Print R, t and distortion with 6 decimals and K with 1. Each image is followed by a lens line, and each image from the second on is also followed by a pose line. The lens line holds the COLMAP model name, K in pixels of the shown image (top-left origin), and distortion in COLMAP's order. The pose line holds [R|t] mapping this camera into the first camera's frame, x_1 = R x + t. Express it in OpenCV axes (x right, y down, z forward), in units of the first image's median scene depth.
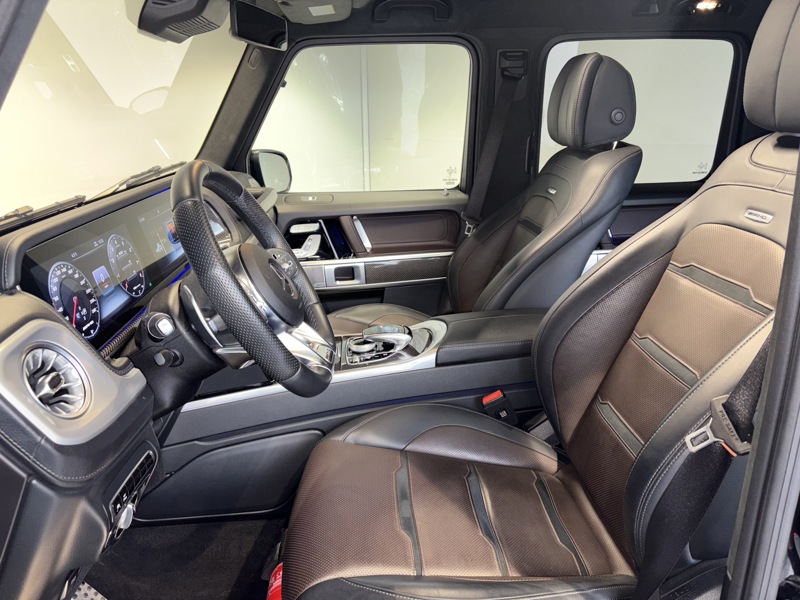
lens RADIAL K [[637.5, 0, 405.3], [0, 637.5, 303.6], [0, 0, 1]] dist [0.099129, -0.002284]
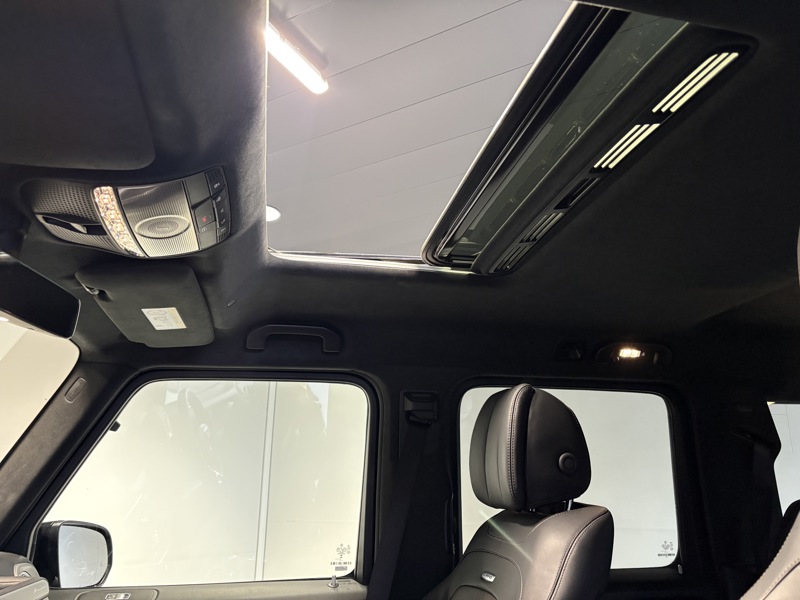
lens RADIAL K [[607.1, 0, 404.0], [0, 607.1, 293.5], [0, 0, 1]] dist [0.032637, -0.058944]
pose [[0.991697, 0.046167, 0.120026, 0.046924], [0.033137, 0.810083, -0.585379, -0.042003], [-0.124257, 0.584495, 0.801826, 0.298349]]
